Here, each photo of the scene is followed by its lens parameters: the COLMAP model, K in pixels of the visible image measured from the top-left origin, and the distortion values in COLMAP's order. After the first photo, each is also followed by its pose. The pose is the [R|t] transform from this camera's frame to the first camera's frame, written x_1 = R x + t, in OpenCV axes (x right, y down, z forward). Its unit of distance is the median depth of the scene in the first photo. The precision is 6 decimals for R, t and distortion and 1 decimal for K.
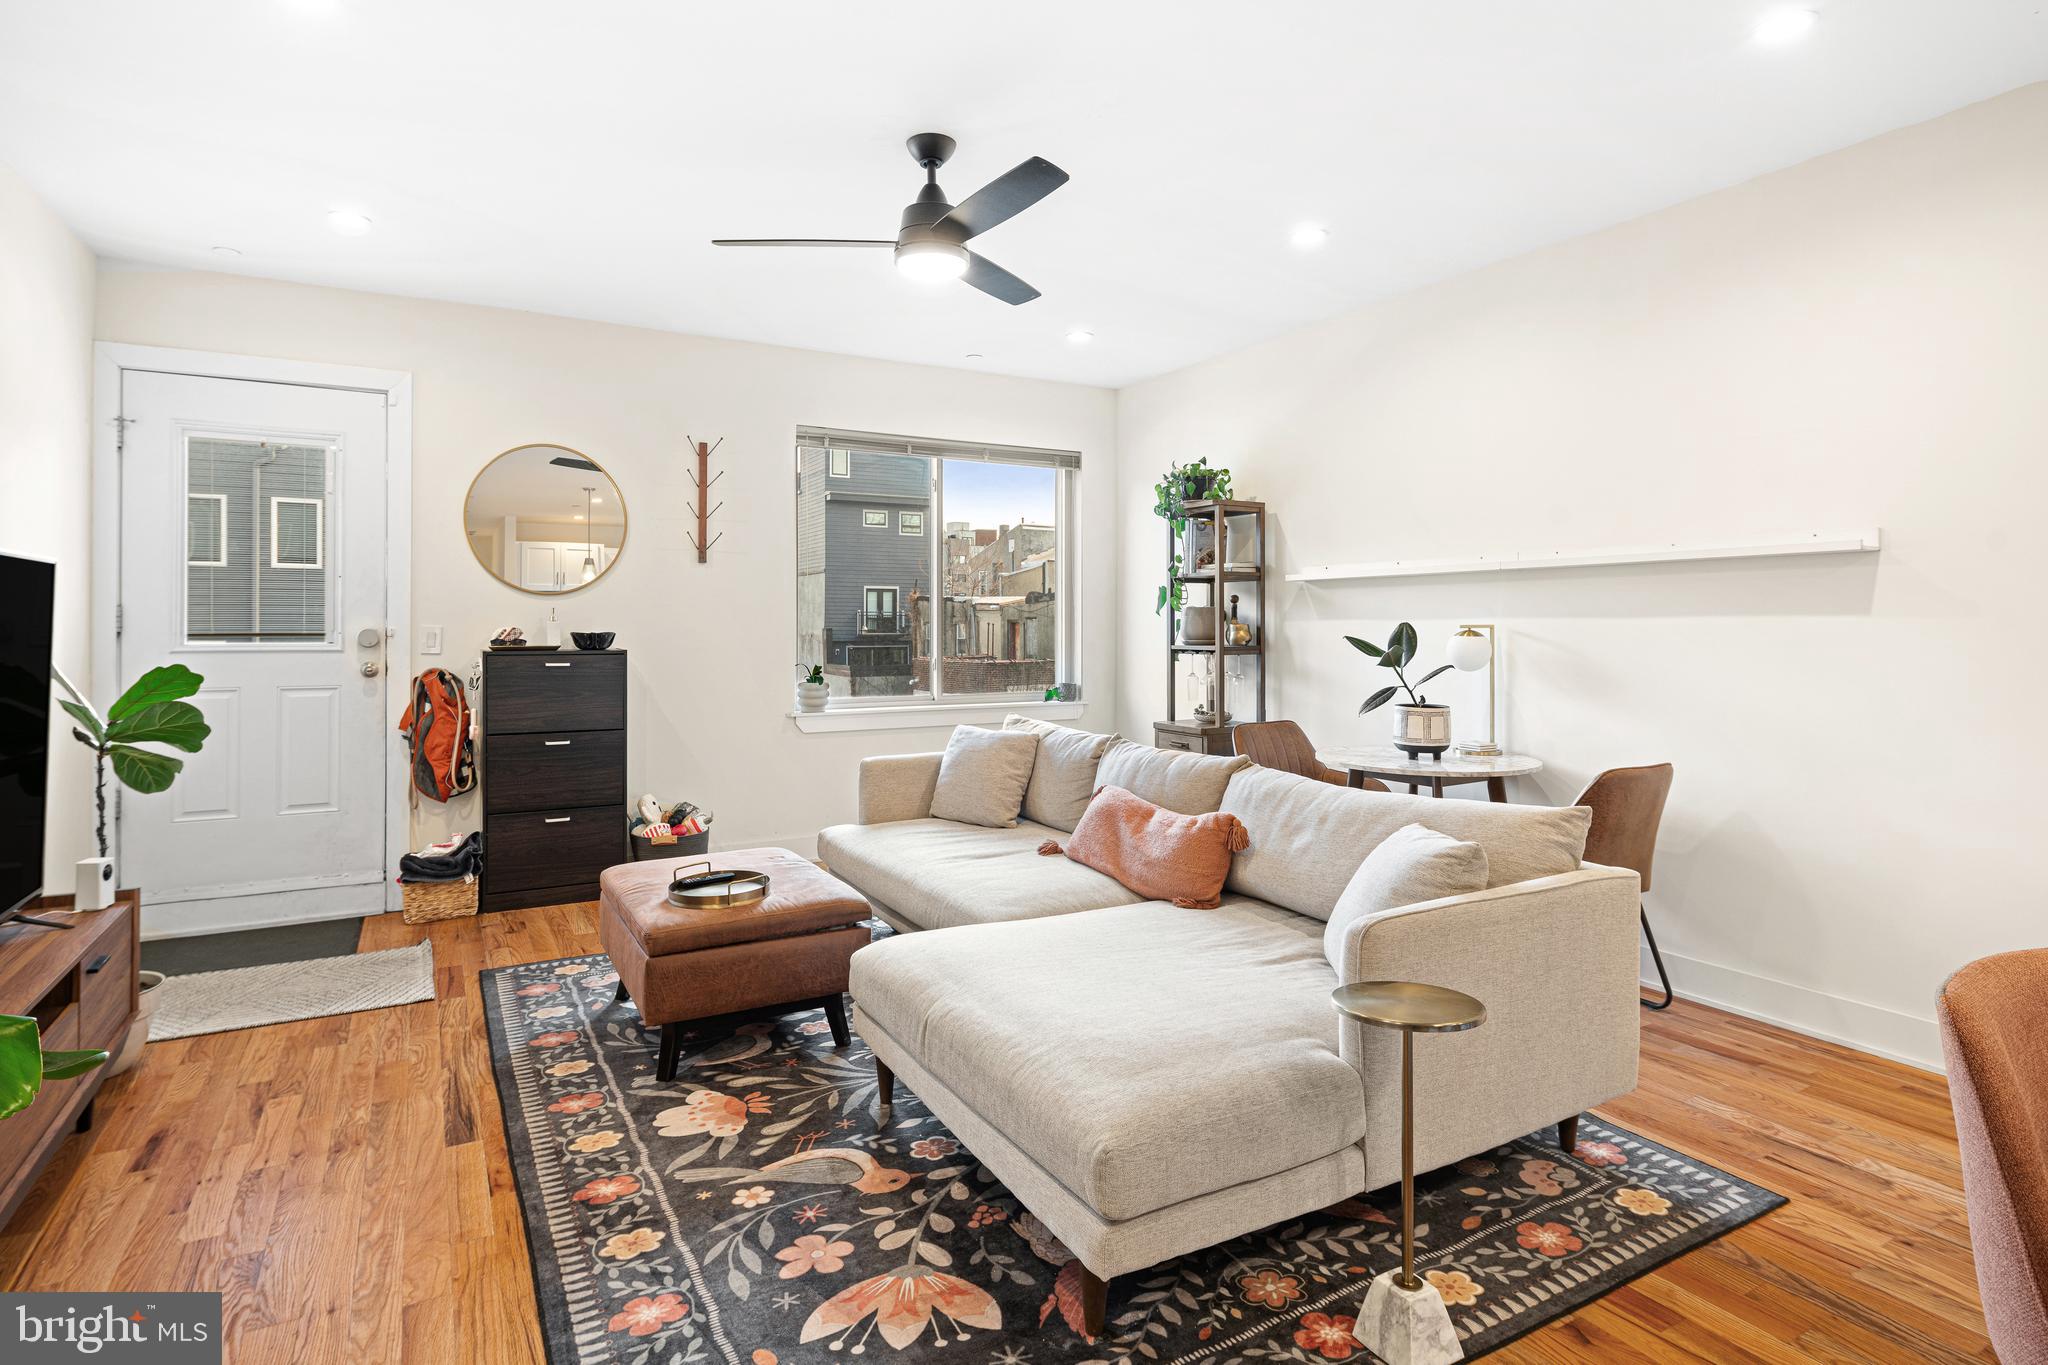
lens RADIAL K [[1013.3, 0, 965.9], [0, 1013.3, 626.5], [0, 0, 1]] dist [0.002753, -0.004709]
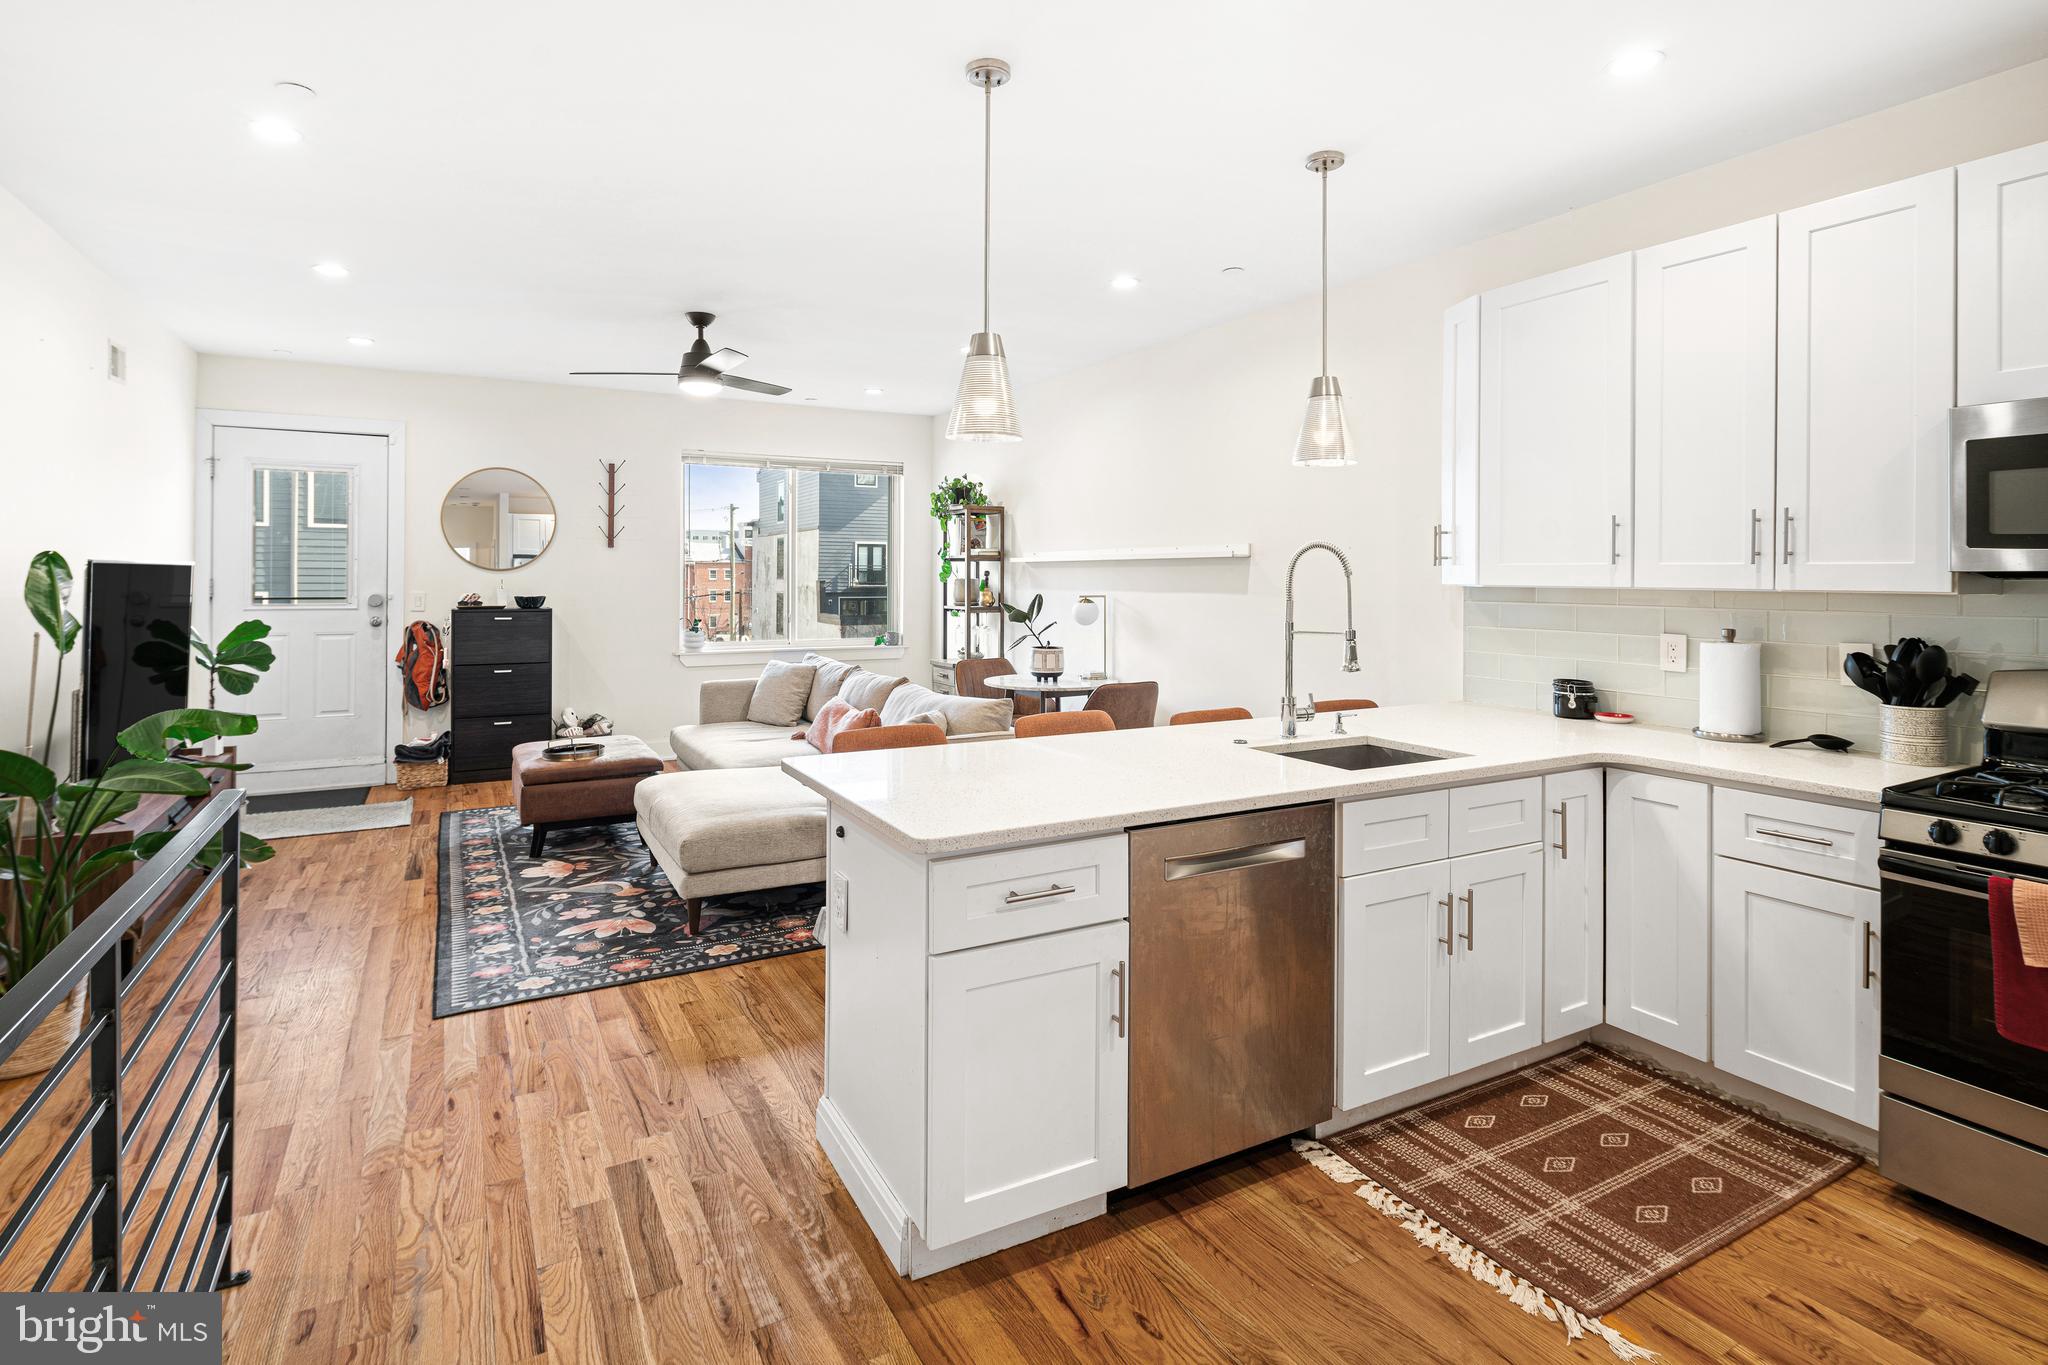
lens RADIAL K [[1013.3, 0, 1004.2], [0, 1013.3, 574.3], [0, 0, 1]] dist [0.002753, -0.004709]
pose [[0.999993, 0.003129, 0.002071, 0.359419], [-0.003128, 0.999995, -0.000596, -0.031449], [-0.002073, 0.000589, 0.999998, -0.532841]]
